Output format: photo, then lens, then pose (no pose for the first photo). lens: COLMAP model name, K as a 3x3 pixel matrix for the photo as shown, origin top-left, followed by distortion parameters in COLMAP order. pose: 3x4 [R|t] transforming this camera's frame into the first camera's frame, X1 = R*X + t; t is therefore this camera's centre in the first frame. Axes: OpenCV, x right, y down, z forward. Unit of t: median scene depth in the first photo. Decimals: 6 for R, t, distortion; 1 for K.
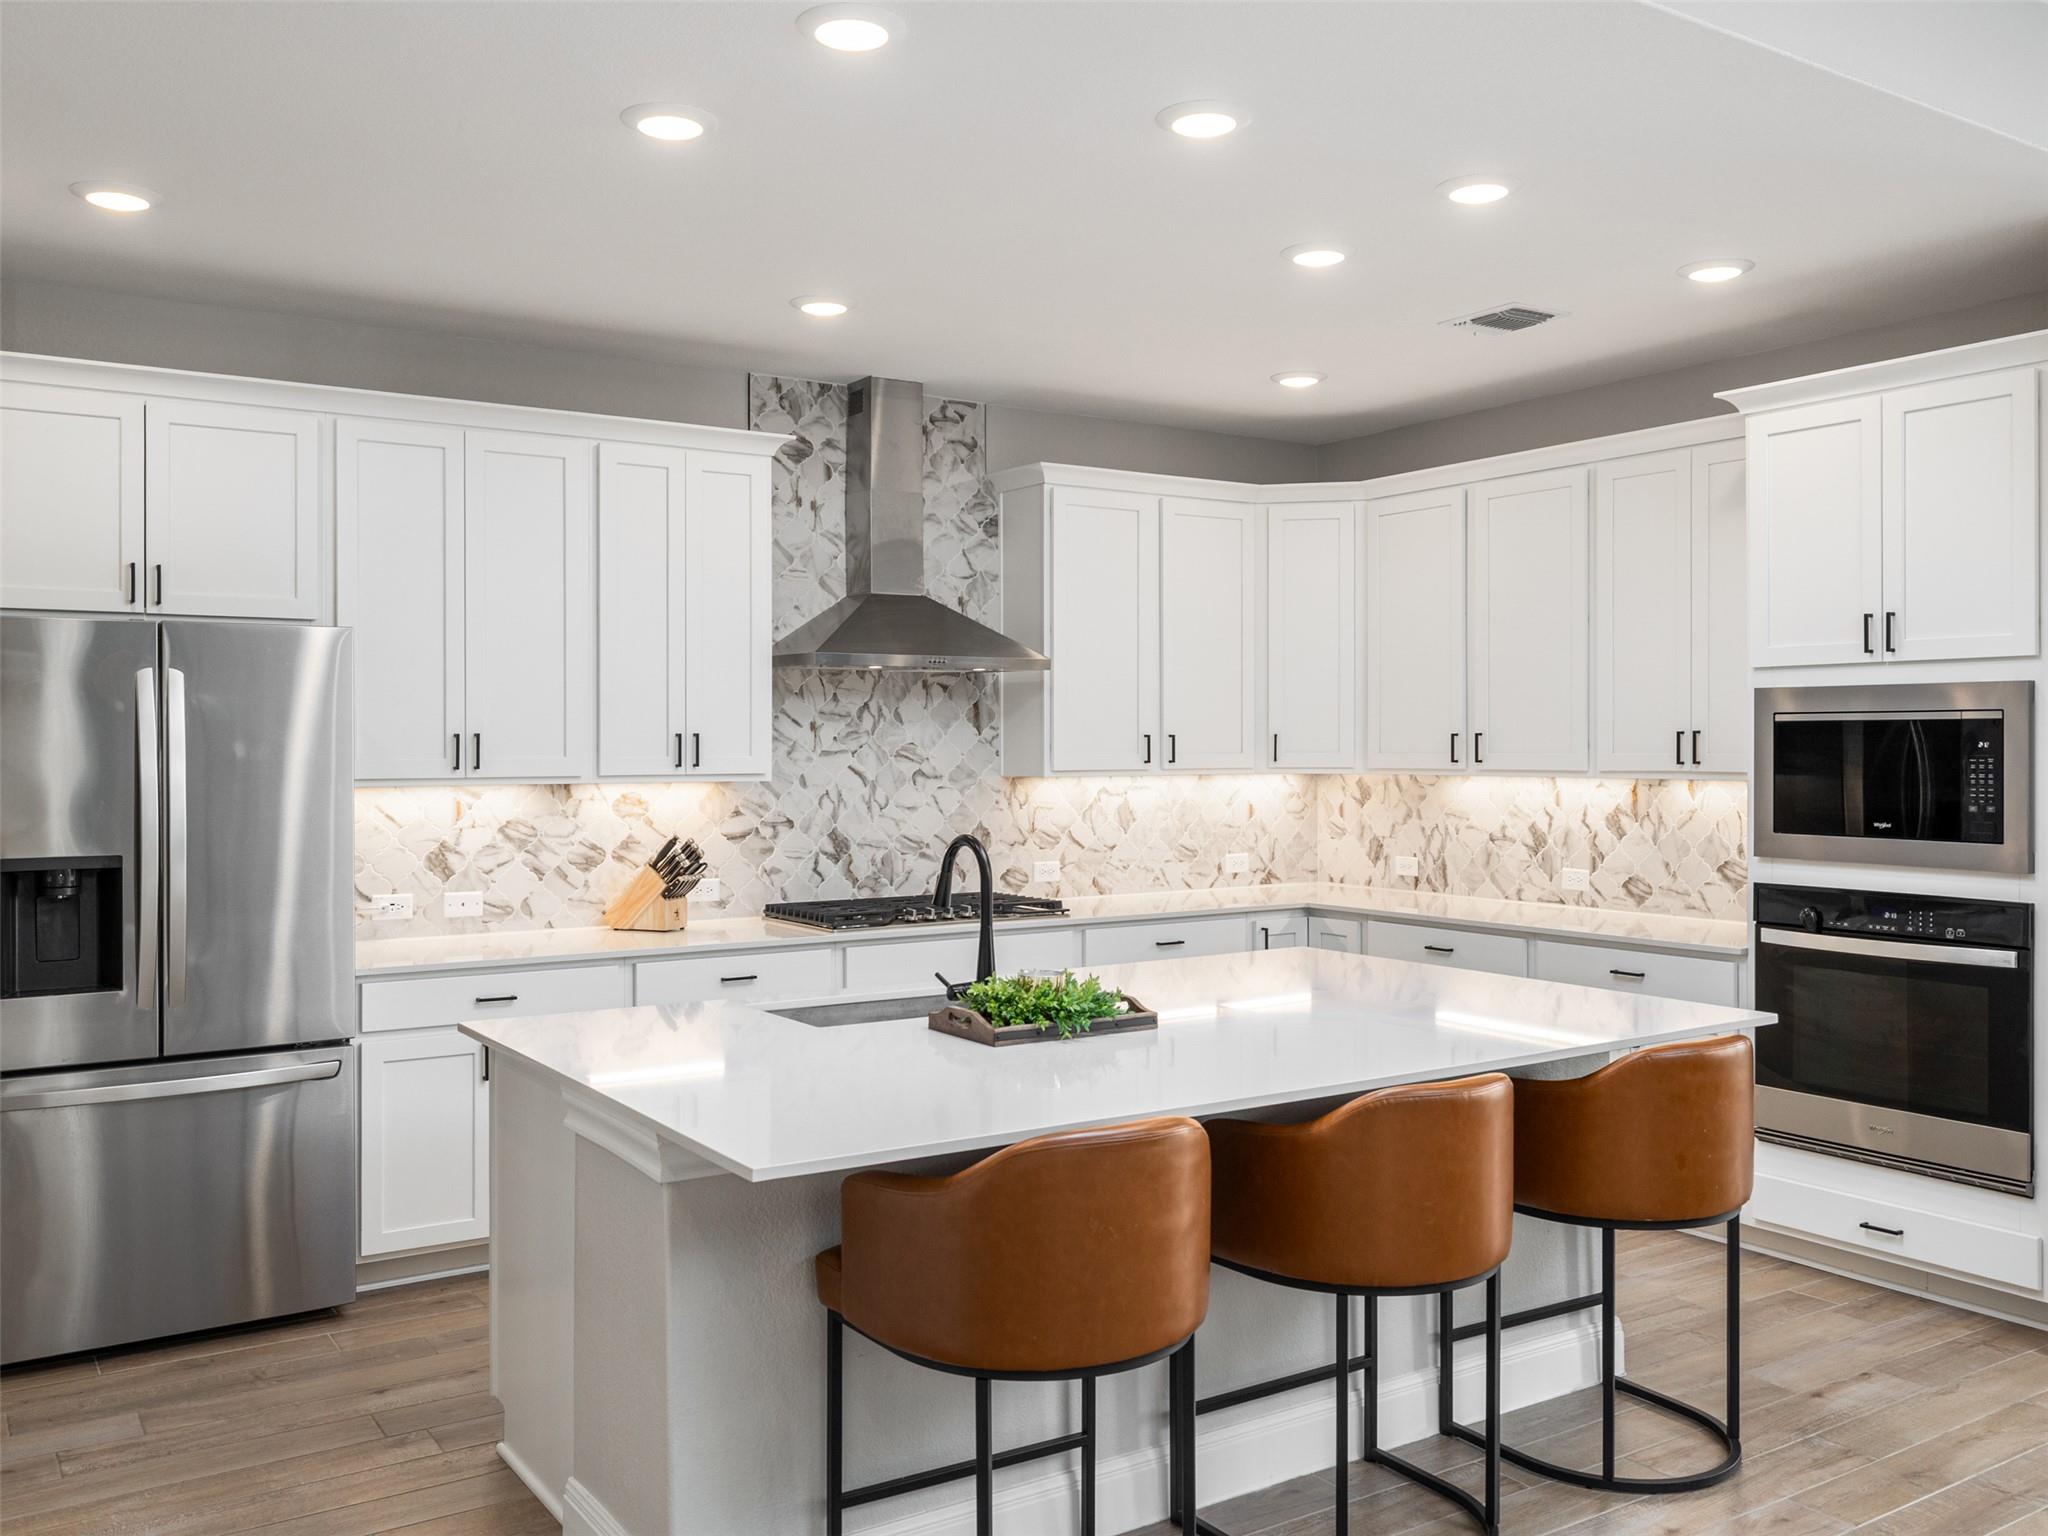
lens RADIAL K [[1707.8, 0, 1024.2], [0, 1707.8, 766.3], [0, 0, 1]] dist [-0.059161, -0.000534]
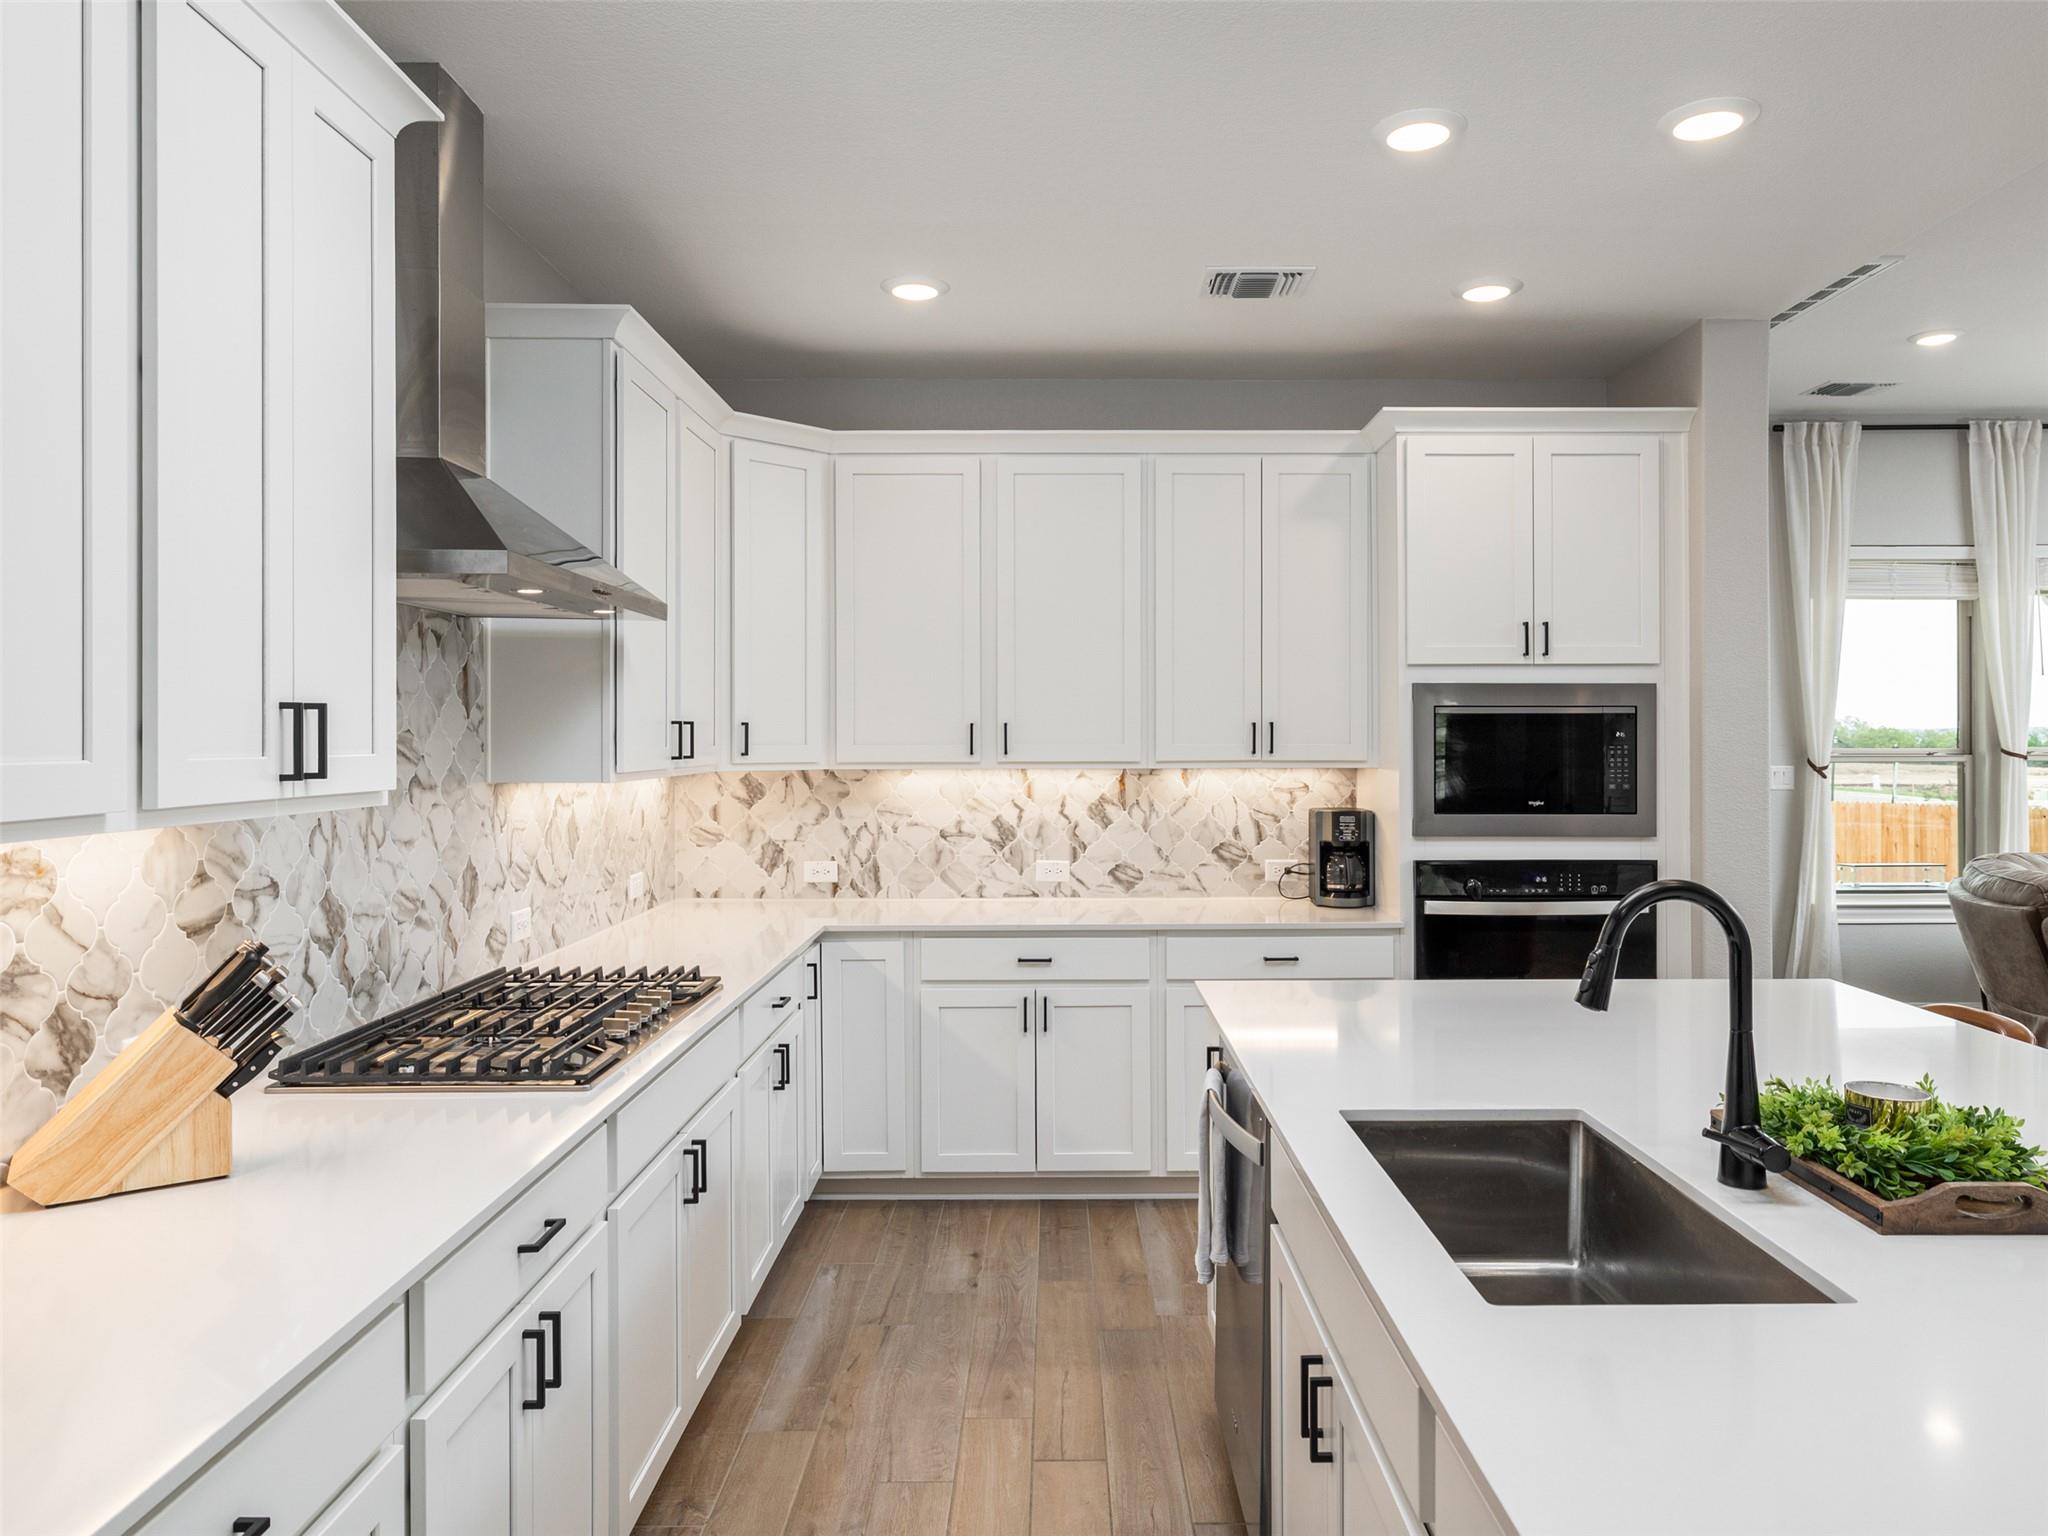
lens RADIAL K [[1341.6, 0, 1045.9], [0, 1341.6, 738.3], [0, 0, 1]] dist [0.003155, -0.002155]
pose [[0.530455, 0.000875, 0.847713, -0.347322], [0.011010, 0.999908, -0.007922, -0.004913], [-0.847642, 0.013536, 0.530396, 0.593342]]
